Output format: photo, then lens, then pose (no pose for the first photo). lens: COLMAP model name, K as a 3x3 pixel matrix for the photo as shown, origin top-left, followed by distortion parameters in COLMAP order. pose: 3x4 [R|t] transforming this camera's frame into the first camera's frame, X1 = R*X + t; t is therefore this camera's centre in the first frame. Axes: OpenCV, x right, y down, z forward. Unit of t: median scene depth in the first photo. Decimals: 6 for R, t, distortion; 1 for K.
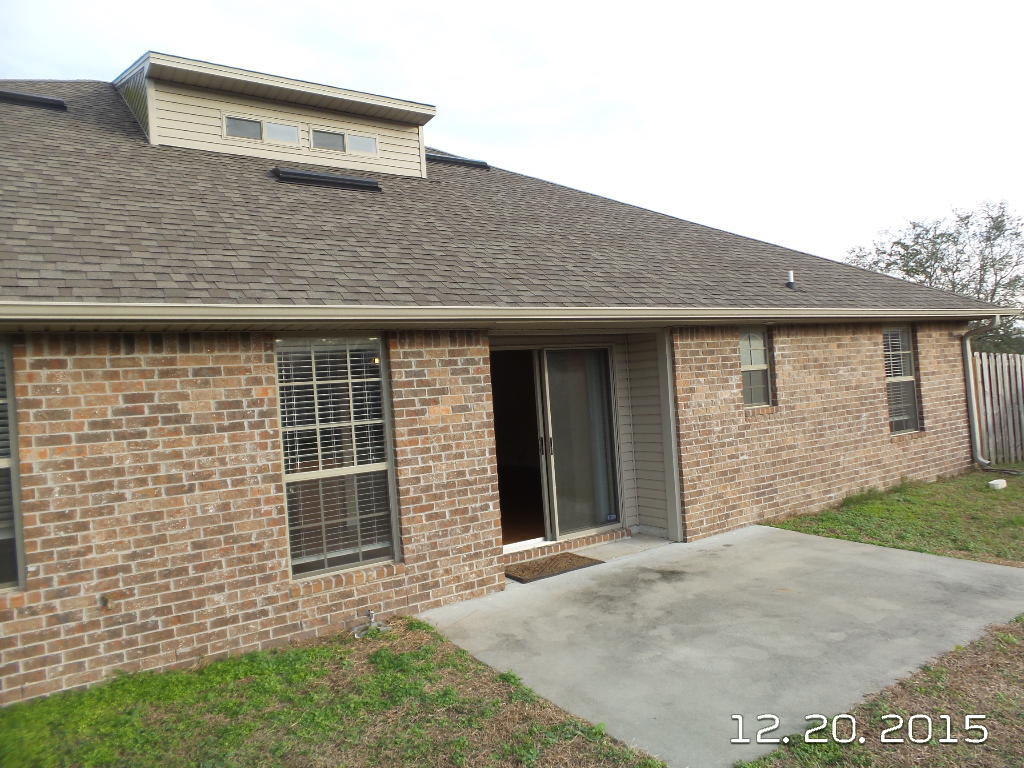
lens RADIAL K [[699.3, 0, 516.4], [0, 699.3, 388.7], [0, 0, 1]] dist [-0.007117, 0.010888]
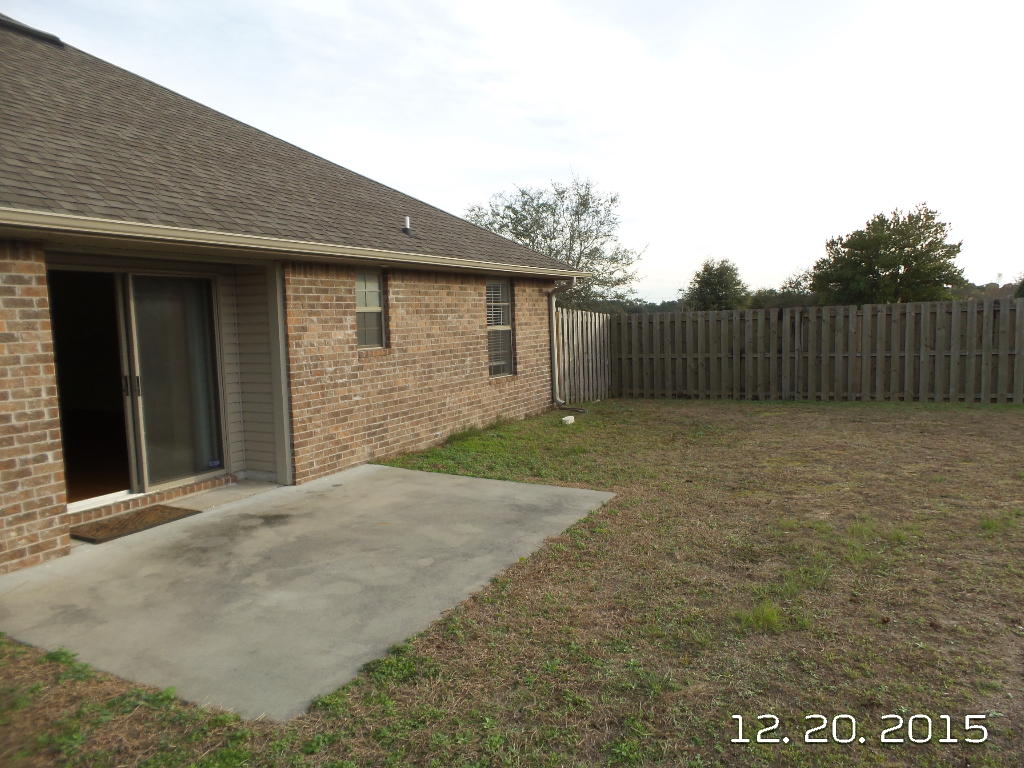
lens RADIAL K [[699.3, 0, 512.1], [0, 699.3, 387.2], [0, 0, 1]] dist [-0.007117, 0.010888]
pose [[0.876150, 0.002885, 0.482029, 0.040398], [-0.039630, 0.997028, 0.066067, 0.007796], [-0.480406, -0.076987, 0.873661, 0.014272]]
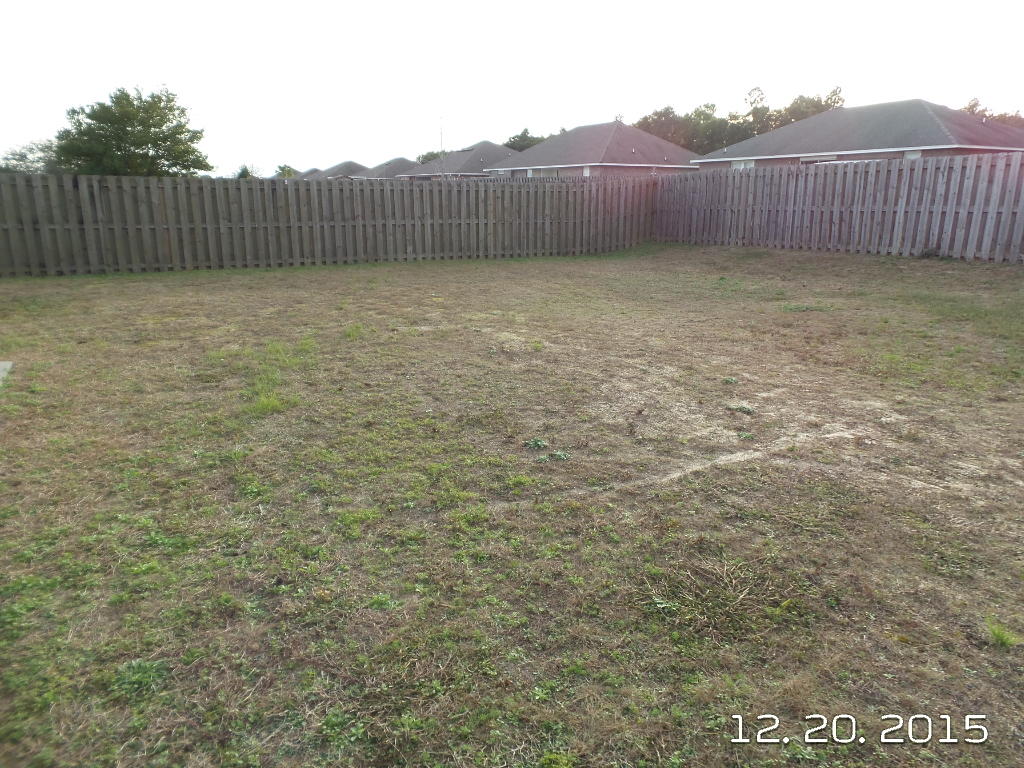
lens RADIAL K [[699.3, 0, 516.2], [0, 699.3, 380.5], [0, 0, 1]] dist [-0.007117, 0.010888]
pose [[0.074037, -0.173244, 0.982092, -0.221017], [-0.032799, 0.983839, 0.176025, 0.070695], [-0.996716, -0.045244, 0.067158, 0.103327]]
